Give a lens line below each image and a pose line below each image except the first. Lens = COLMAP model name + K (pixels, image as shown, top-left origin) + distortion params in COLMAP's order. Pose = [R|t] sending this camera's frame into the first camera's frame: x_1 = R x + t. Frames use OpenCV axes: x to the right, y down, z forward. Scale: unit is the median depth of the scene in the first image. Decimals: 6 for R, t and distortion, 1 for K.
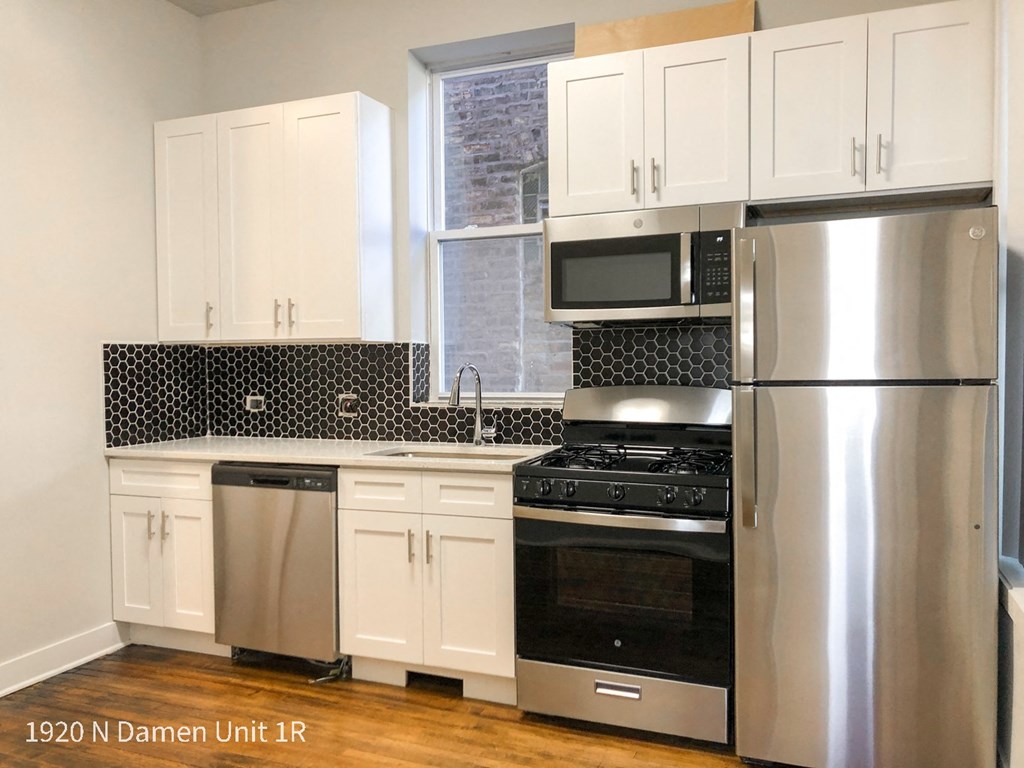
lens RADIAL K [[846.8, 0, 514.9], [0, 846.8, 386.7], [0, 0, 1]] dist [0.033463, -0.058602]
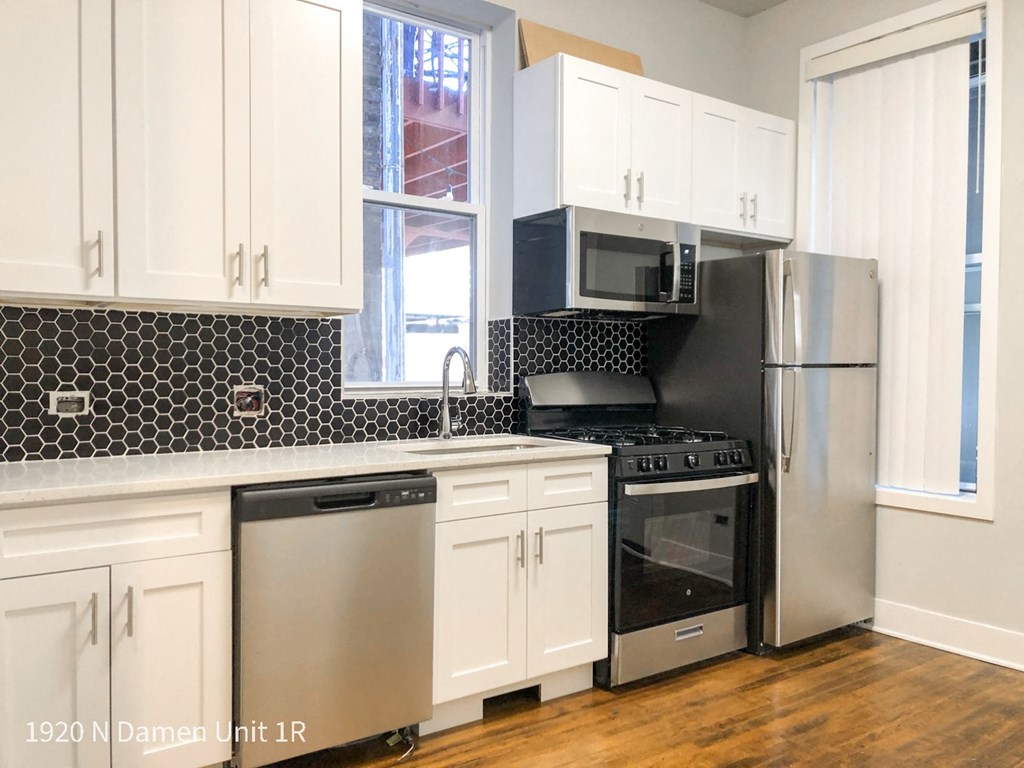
lens RADIAL K [[846.8, 0, 519.2], [0, 846.8, 385.7], [0, 0, 1]] dist [0.033463, -0.058602]
pose [[0.507991, -0.006577, 0.861337, -0.720526], [0.017917, 0.999835, -0.002932, 0.015702], [-0.861176, 0.016922, 0.508025, 0.445239]]
